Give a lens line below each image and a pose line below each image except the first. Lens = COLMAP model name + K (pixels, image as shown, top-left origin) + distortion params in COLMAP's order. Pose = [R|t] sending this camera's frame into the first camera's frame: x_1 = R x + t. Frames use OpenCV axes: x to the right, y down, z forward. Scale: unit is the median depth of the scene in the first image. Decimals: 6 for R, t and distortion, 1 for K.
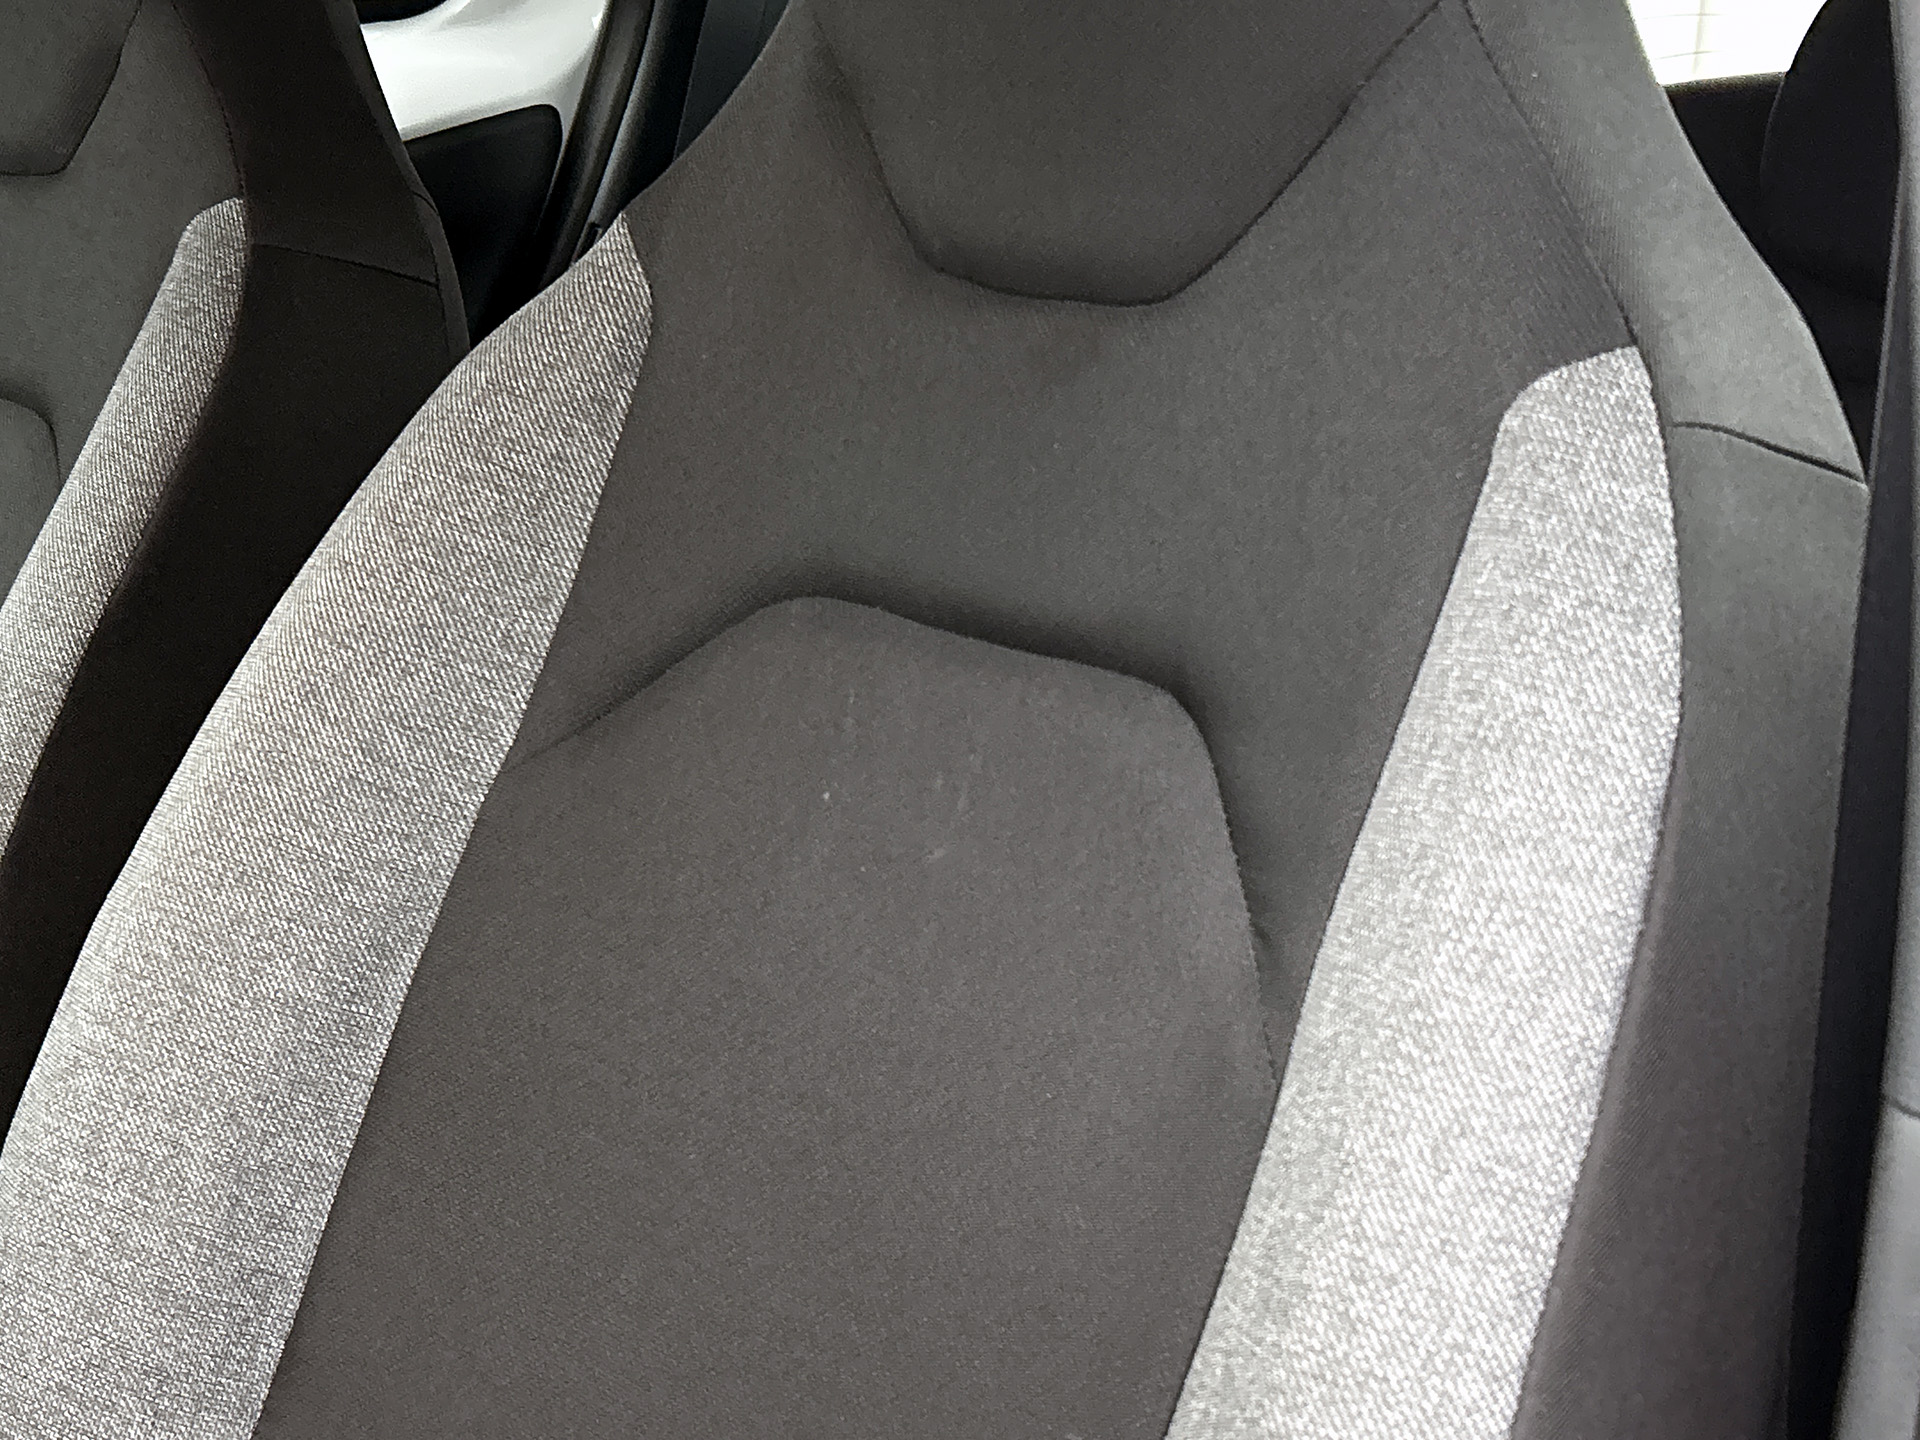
lens RADIAL K [[2552.0, 0, 960.0], [0, 2552.0, 720.0], [0, 0, 1]] dist [0.304782, -0.962254]
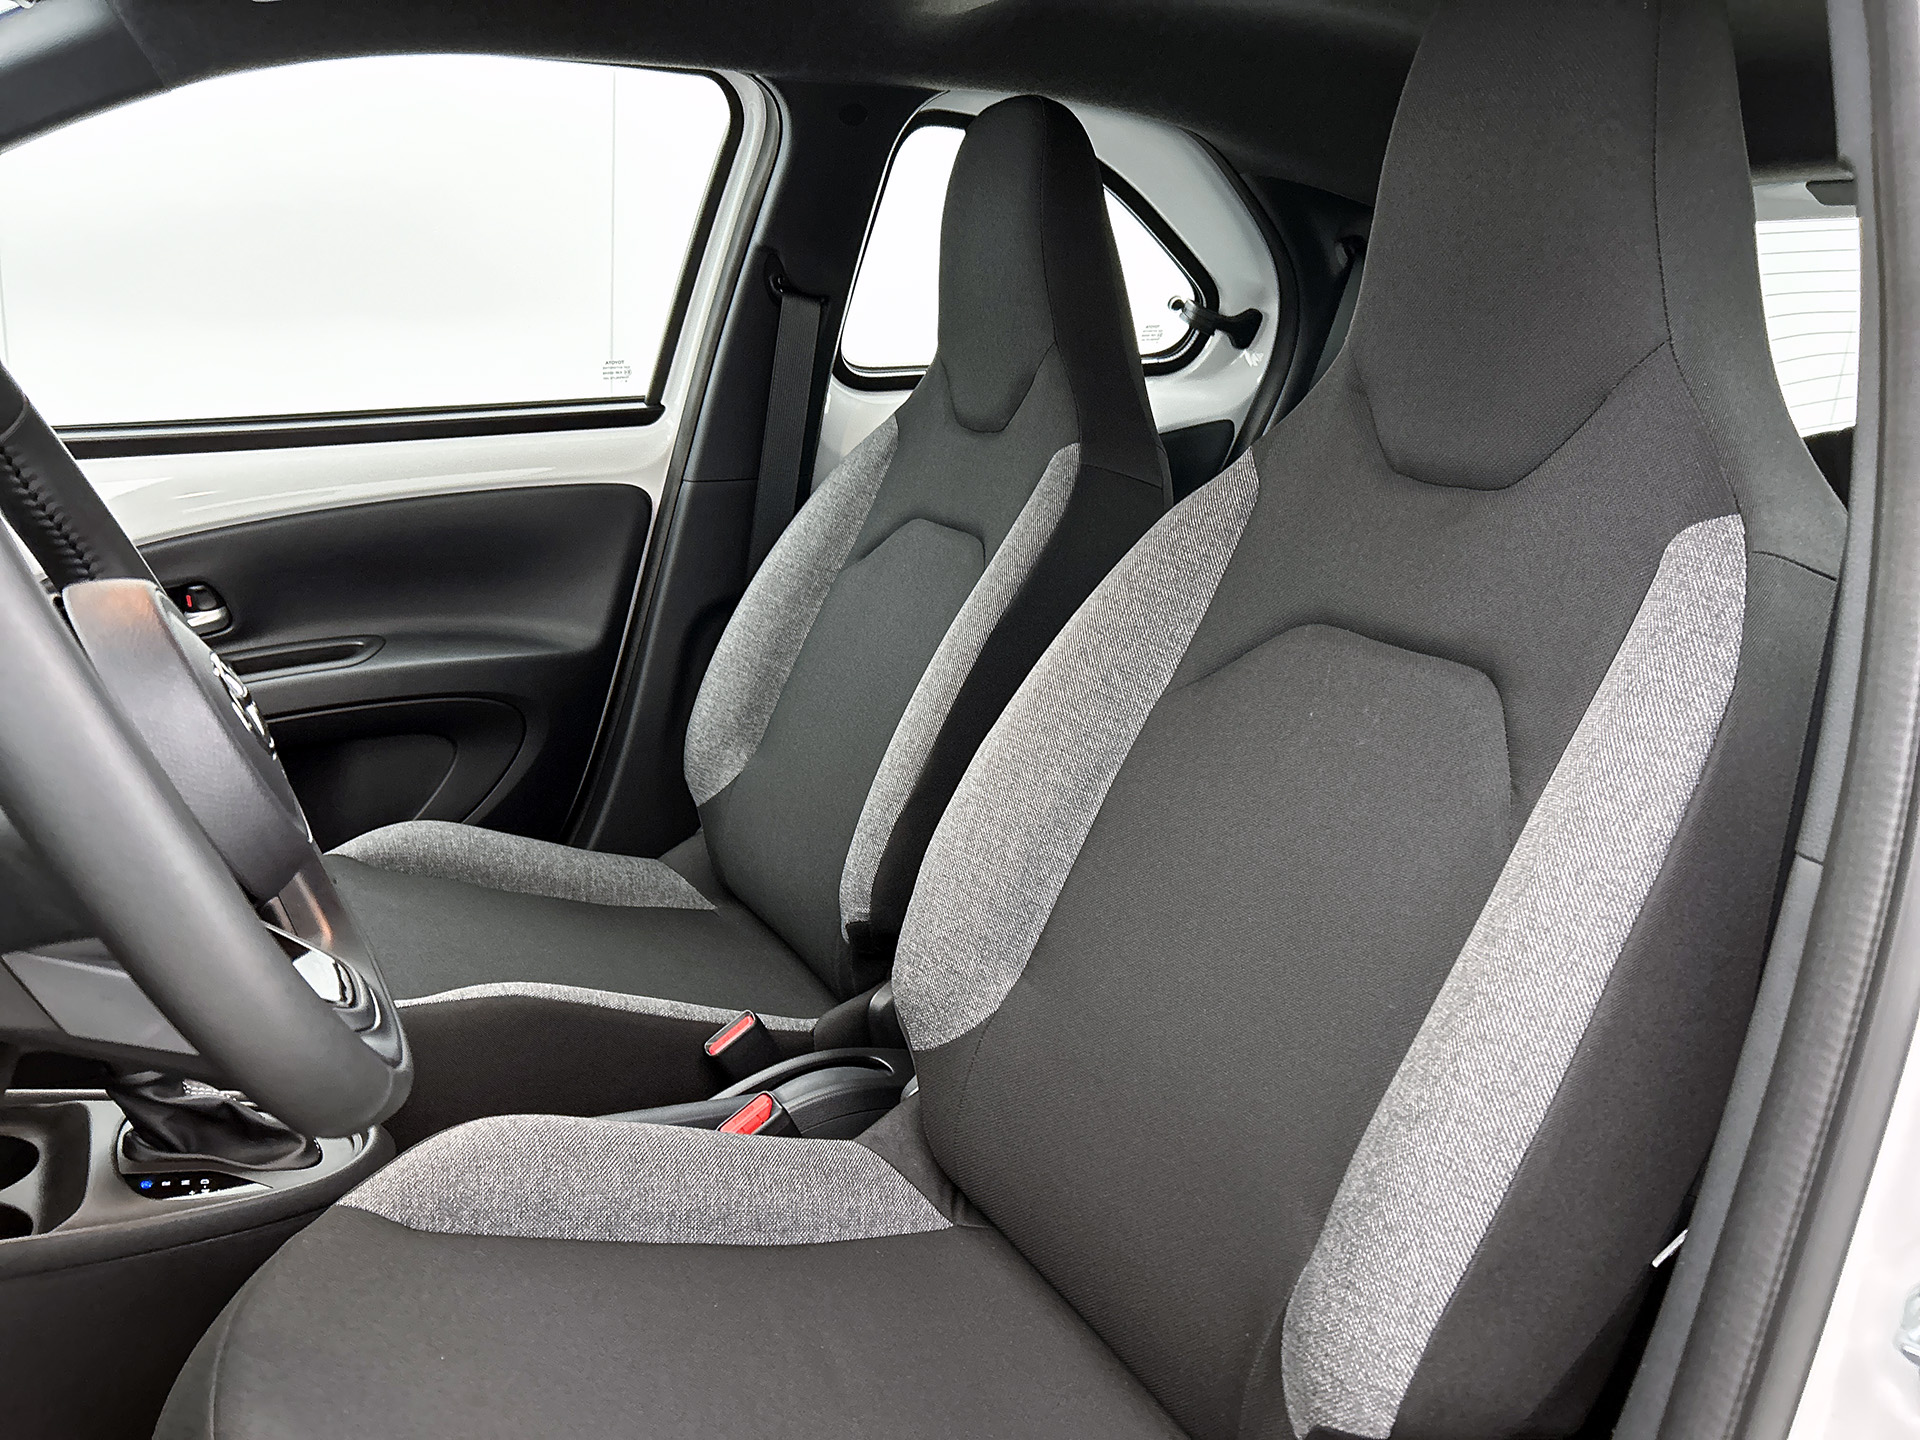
lens RADIAL K [[1439.9, 0, 960.0], [0, 1439.9, 720.0], [0, 0, 1]] dist [0.037738, -0.001487]
pose [[0.941665, 0.108165, -0.318696, 0.052956], [-0.122849, 0.992077, -0.026277, 0.097784], [0.313329, 0.063896, 0.947493, -0.211362]]
